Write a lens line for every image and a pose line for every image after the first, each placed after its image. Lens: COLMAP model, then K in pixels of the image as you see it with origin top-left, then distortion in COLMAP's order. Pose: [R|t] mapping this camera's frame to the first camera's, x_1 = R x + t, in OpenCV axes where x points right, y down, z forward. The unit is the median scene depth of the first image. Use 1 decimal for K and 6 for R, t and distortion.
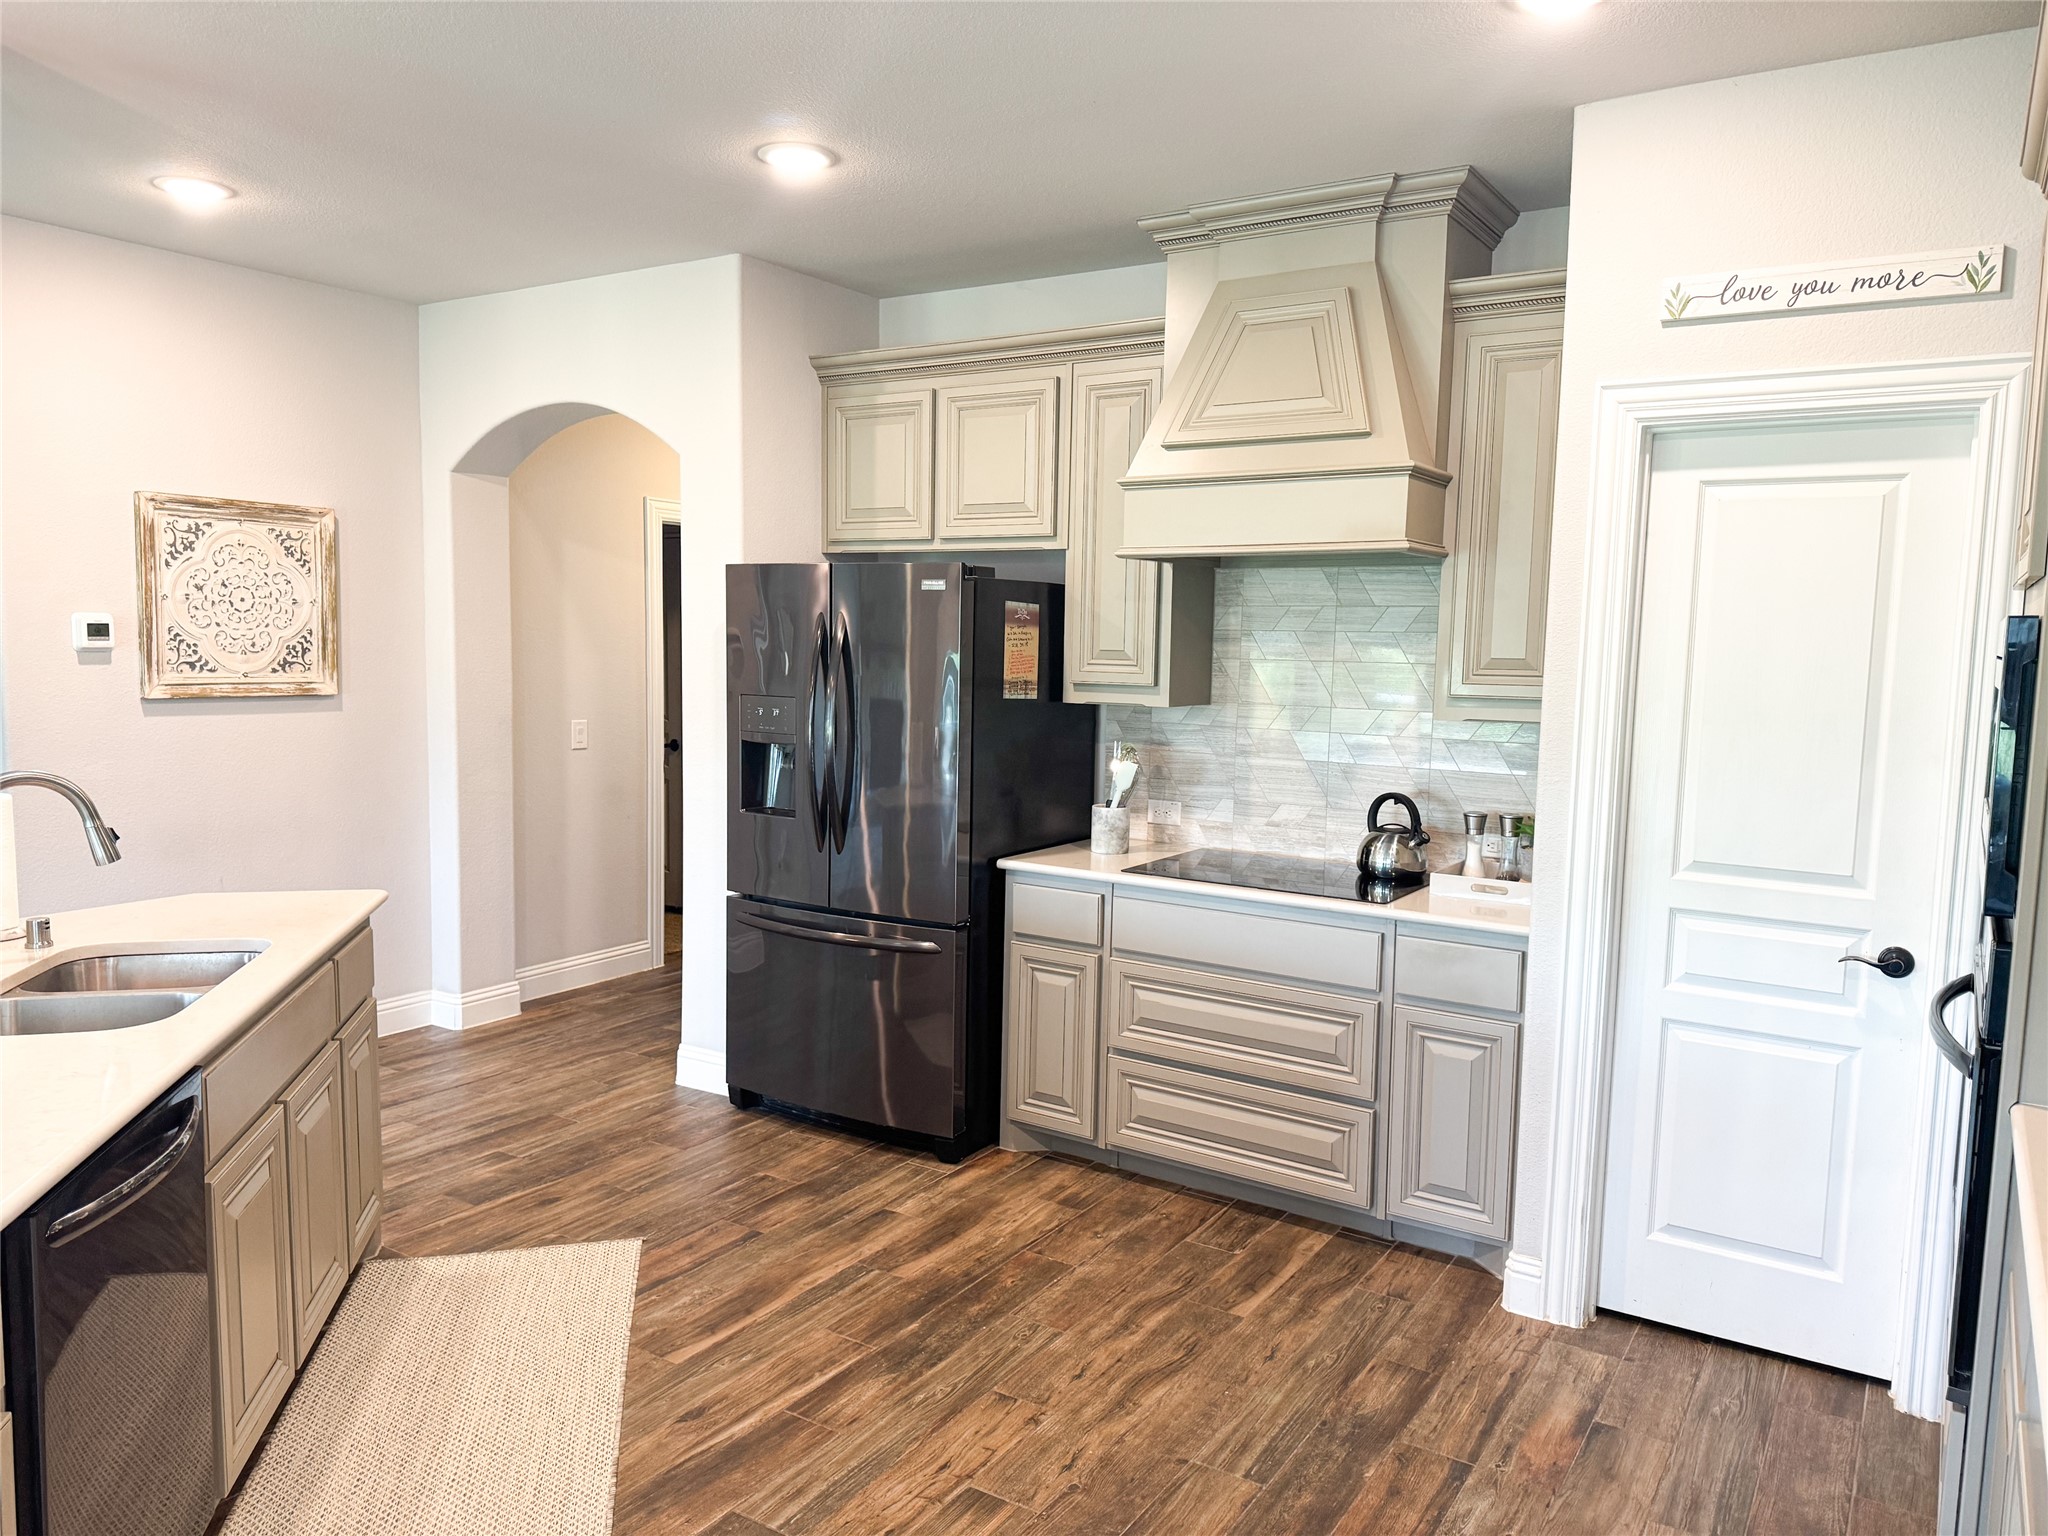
lens RADIAL K [[1419.6, 0, 1024.4], [0, 1419.6, 775.0], [0, 0, 1]] dist [0.083360, -0.122265]
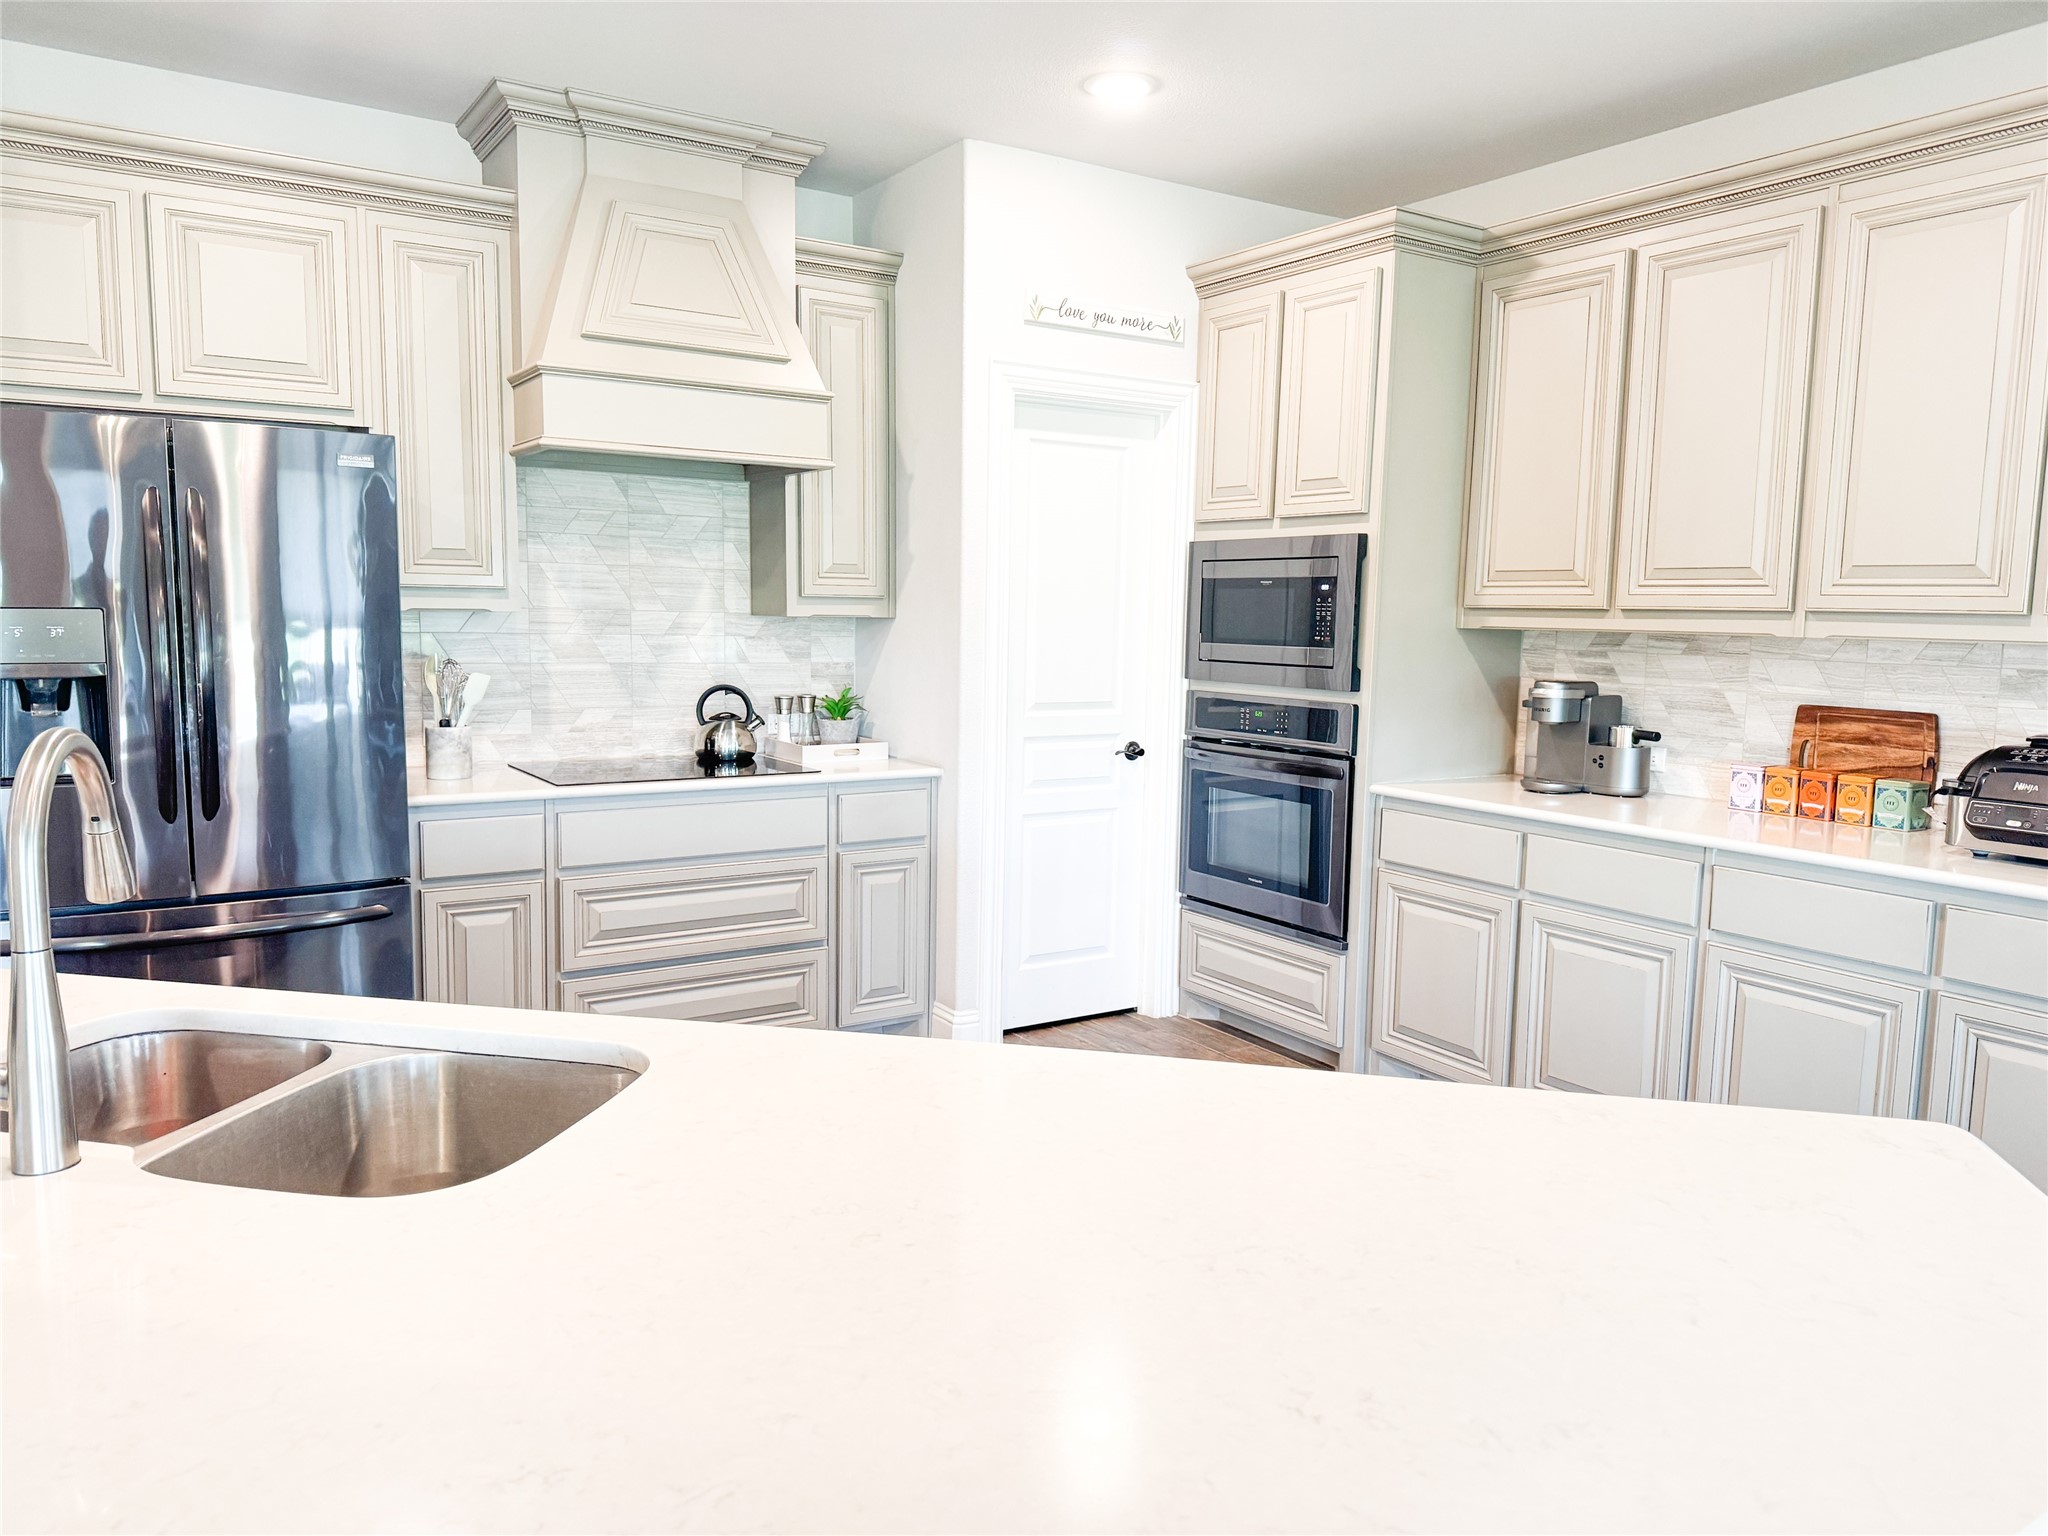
lens RADIAL K [[1419.6, 0, 1024.4], [0, 1419.6, 775.0], [0, 0, 1]] dist [0.083360, -0.122265]
pose [[0.402191, -0.118014, 0.907918, -0.662009], [0.082245, 0.992306, 0.092550, -0.000939], [-0.911854, 0.037449, 0.408802, 0.331205]]
